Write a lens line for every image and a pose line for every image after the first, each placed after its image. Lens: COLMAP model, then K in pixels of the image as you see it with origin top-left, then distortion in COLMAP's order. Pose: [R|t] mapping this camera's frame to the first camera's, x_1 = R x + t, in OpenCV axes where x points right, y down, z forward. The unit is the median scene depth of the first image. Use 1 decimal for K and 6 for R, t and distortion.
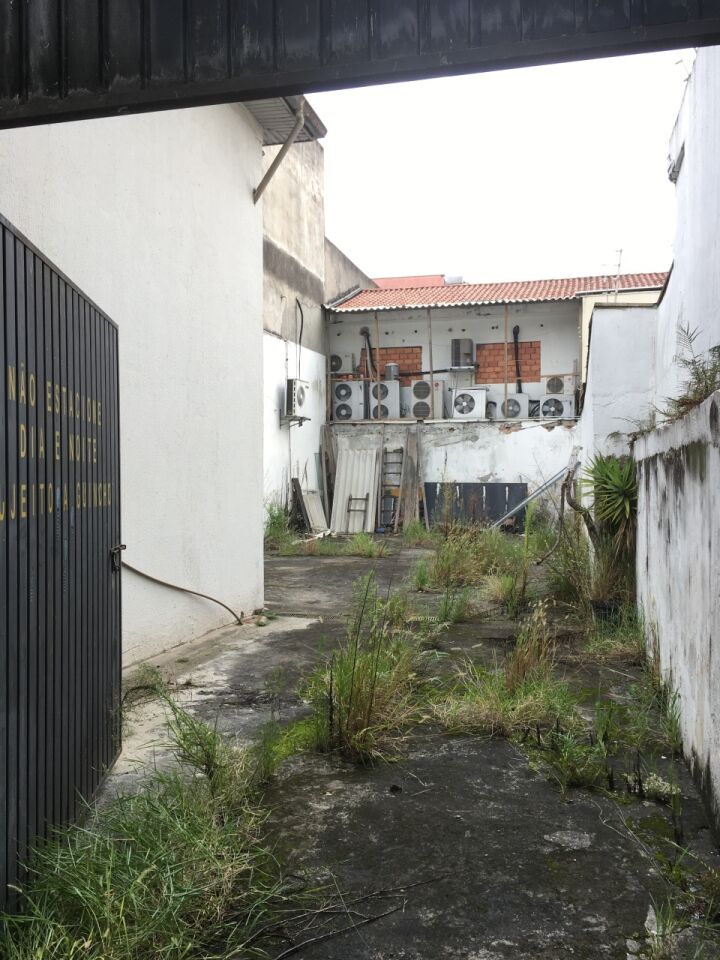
lens RADIAL K [[817.3, 0, 359.3], [0, 817.3, 479.7], [0, 0, 1]] dist [0.087673, -0.100579]
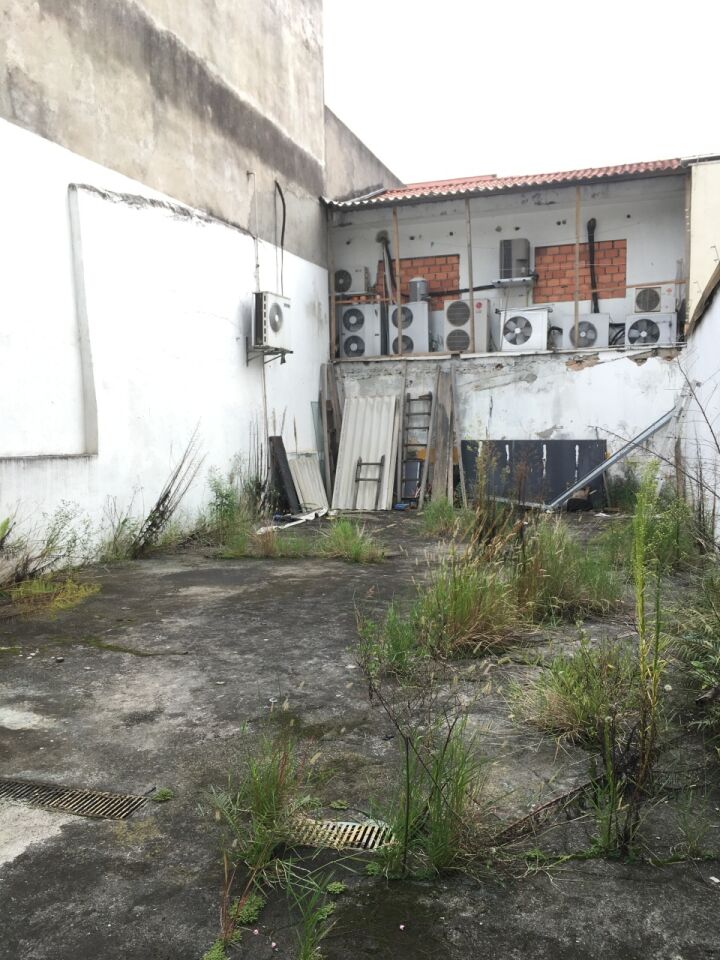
lens RADIAL K [[817.3, 0, 361.0], [0, 817.3, 480.9], [0, 0, 1]] dist [0.087673, -0.100579]
pose [[0.997264, -0.006304, -0.073658, 0.044222], [0.010230, 0.998539, 0.053051, -0.000153], [0.073216, -0.053660, 0.995872, 0.266859]]
